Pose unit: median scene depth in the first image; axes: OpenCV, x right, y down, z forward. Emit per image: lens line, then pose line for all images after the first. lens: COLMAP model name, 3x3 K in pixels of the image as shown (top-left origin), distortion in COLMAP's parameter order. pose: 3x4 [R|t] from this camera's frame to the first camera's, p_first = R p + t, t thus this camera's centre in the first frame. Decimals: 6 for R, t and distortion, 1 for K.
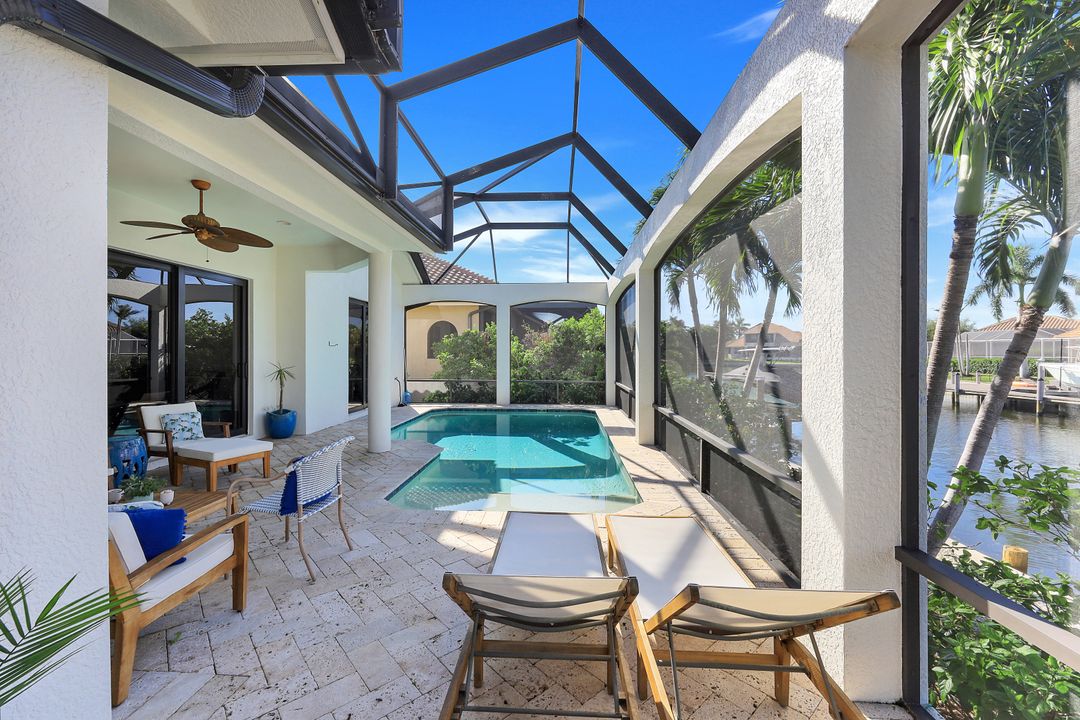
lens RADIAL K [[441.1, 0, 538.4], [0, 441.1, 352.5], [0, 0, 1]] dist [0.001093, 0.000170]
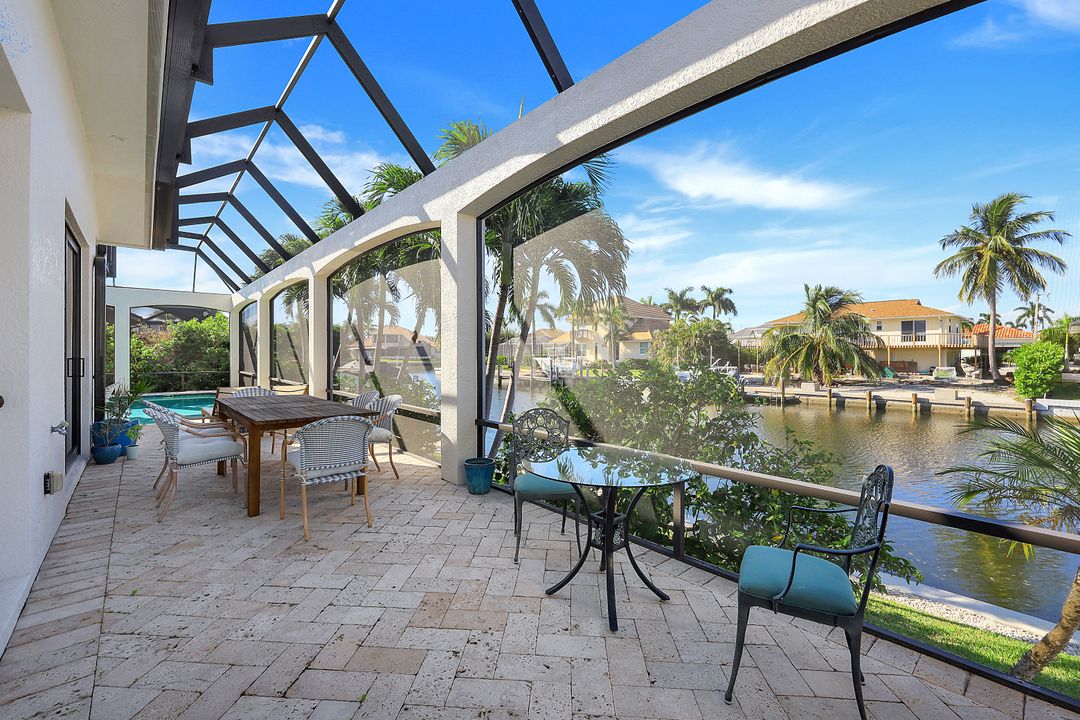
lens RADIAL K [[454.5, 0, 537.1], [0, 454.5, 353.6], [0, 0, 1]] dist [-0.001951, -0.000113]
pose [[0.717195, -0.001718, 0.696870, -0.122030], [0.000431, 0.999998, 0.002021, 0.011401], [-0.696872, -0.001149, 0.717194, -0.546800]]
